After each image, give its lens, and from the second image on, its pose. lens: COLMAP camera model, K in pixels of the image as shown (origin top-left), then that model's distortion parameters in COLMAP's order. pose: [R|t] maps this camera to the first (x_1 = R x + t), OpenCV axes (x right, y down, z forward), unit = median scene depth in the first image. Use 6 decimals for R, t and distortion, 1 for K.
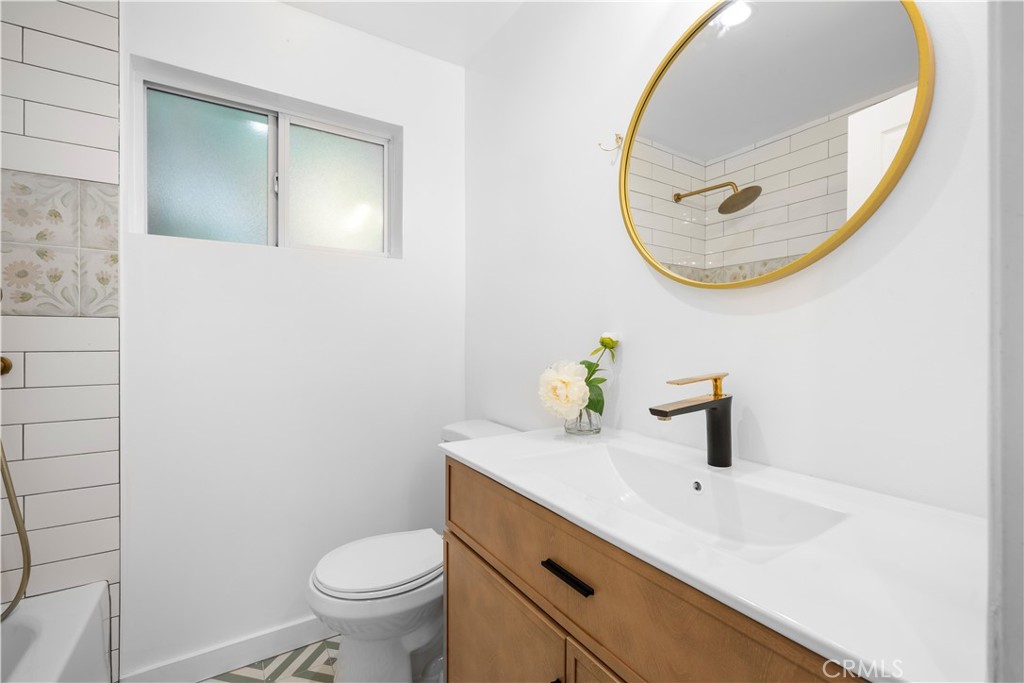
lens RADIAL K [[437.5, 0, 514.1], [0, 437.5, 340.2], [0, 0, 1]] dist [0.000146, -0.000016]
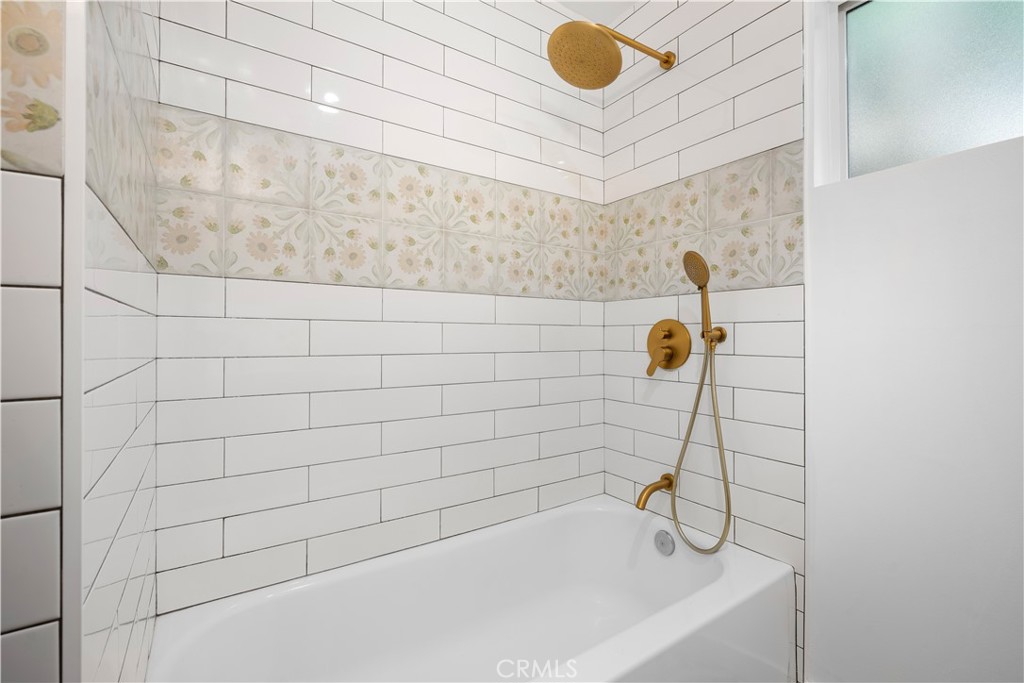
lens RADIAL K [[462.8, 0, 515.3], [0, 462.8, 338.1], [0, 0, 1]] dist [-0.001621, -0.000229]
pose [[0.032597, -0.002695, -0.999465, 0.037631], [-0.002542, 0.999993, -0.002779, 0.065453], [0.999465, 0.002632, 0.032590, 0.378092]]
